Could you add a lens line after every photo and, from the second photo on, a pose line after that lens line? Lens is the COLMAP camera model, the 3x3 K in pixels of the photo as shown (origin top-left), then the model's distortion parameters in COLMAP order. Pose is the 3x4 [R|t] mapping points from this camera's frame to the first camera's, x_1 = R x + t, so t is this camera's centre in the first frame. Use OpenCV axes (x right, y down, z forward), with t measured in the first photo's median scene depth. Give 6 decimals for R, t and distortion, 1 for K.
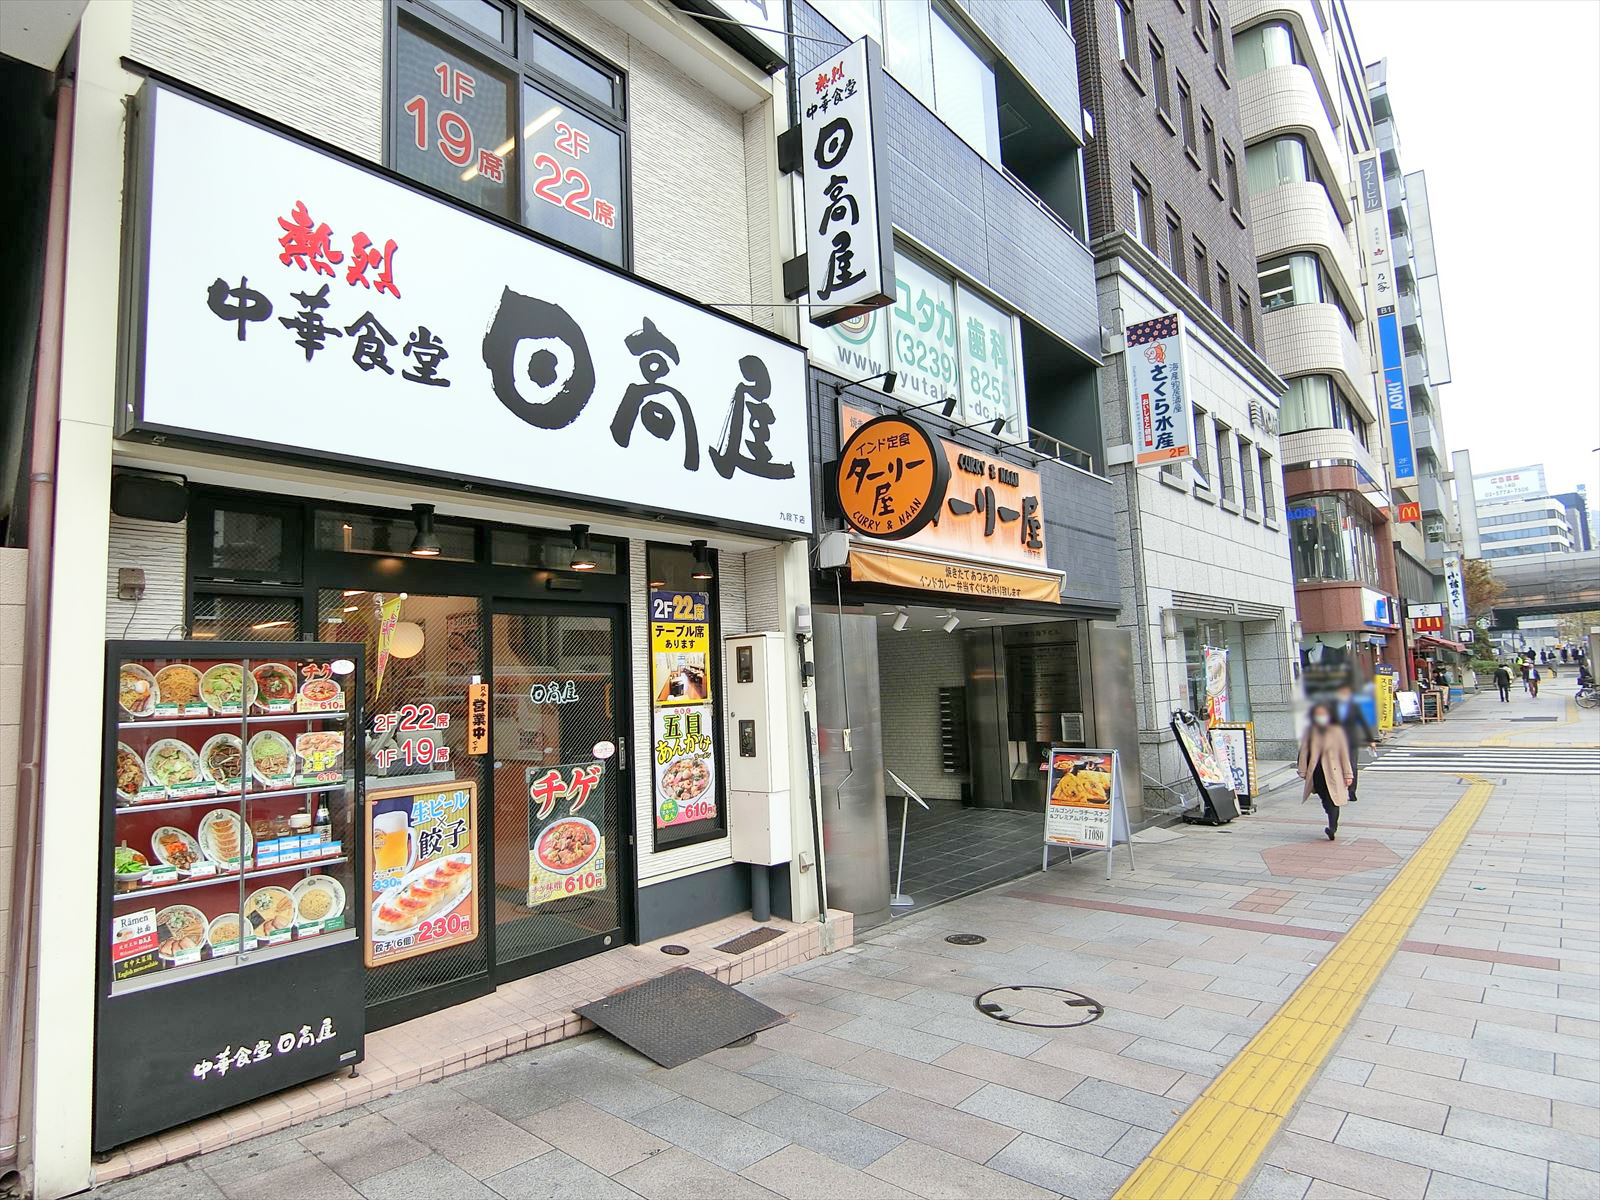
lens RADIAL K [[871.6, 0, 800.0], [0, 871.6, 600.0], [0, 0, 1]] dist [-0.000640, -0.000068]
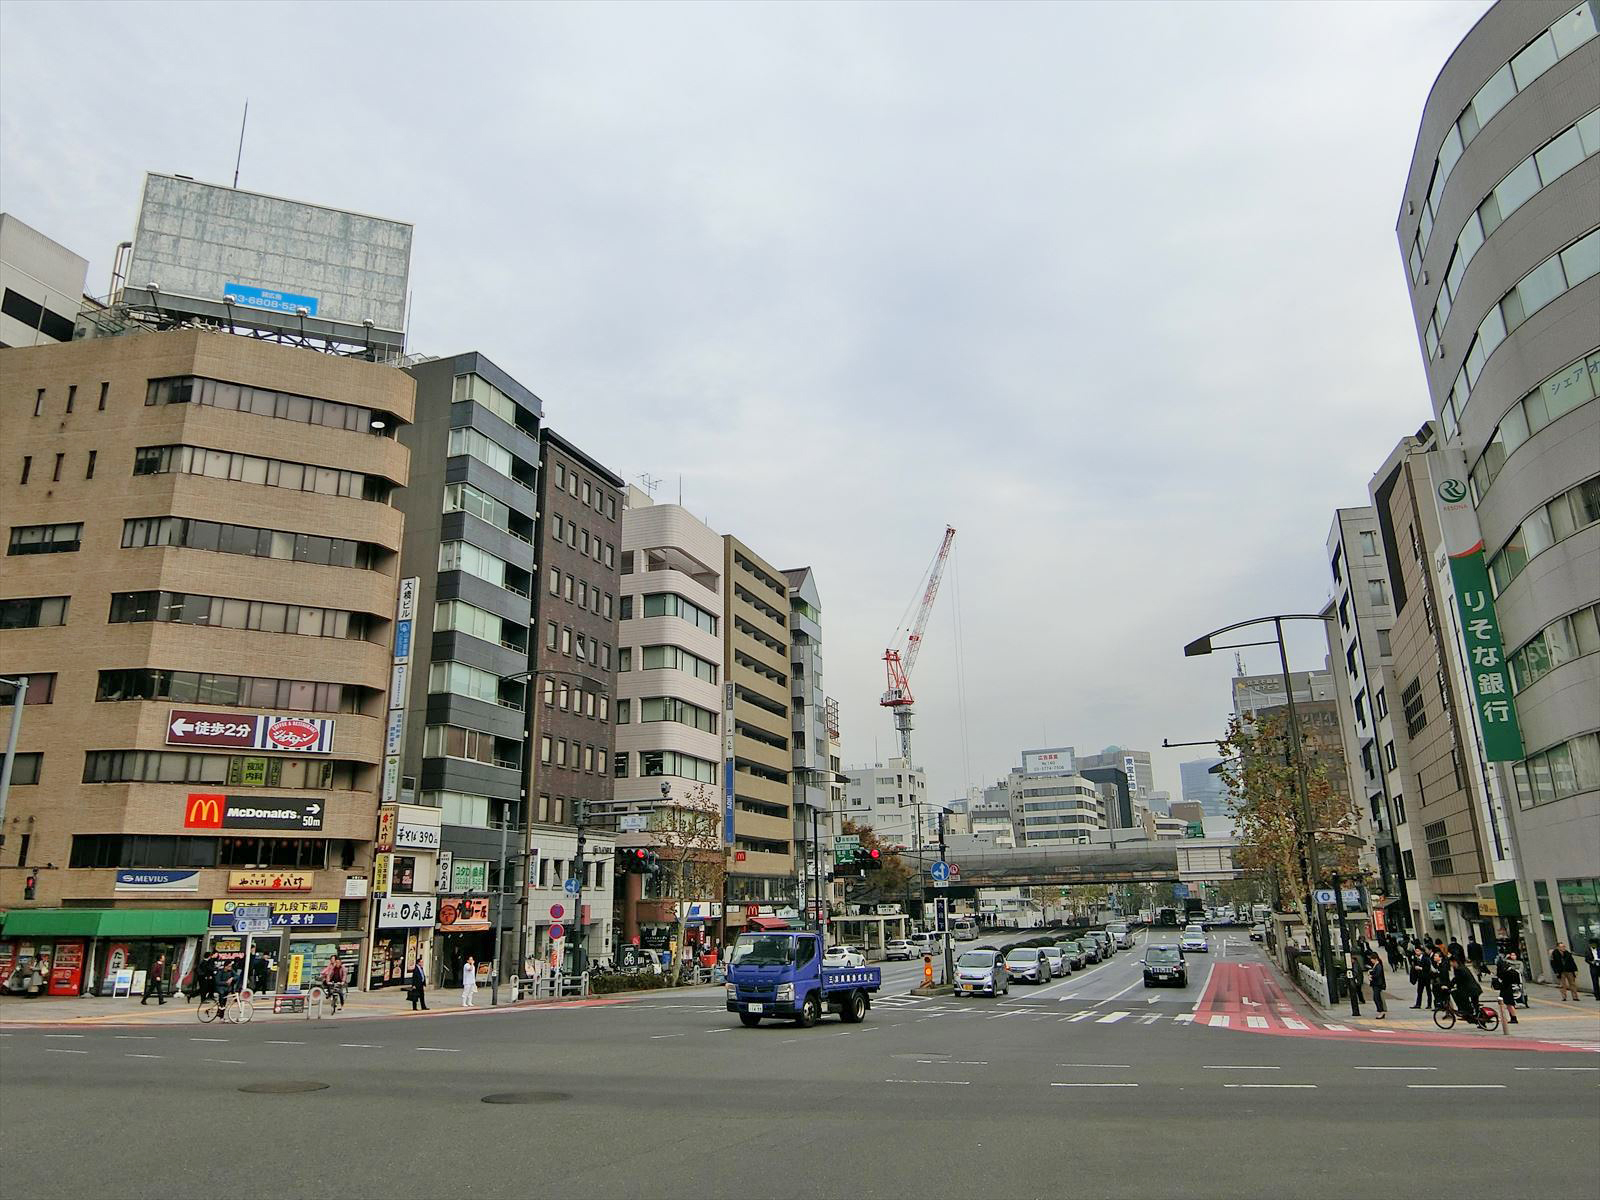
lens RADIAL K [[1085.4, 0, 800.0], [0, 1085.4, 600.0], [0, 0, 1]] dist [-0.023951, -0.000206]
pose [[0.934070, 0.124658, 0.334623, -0.468645], [-0.058237, 0.977721, -0.201670, -1.049816], [-0.352308, 0.168887, 0.920520, -8.325972]]
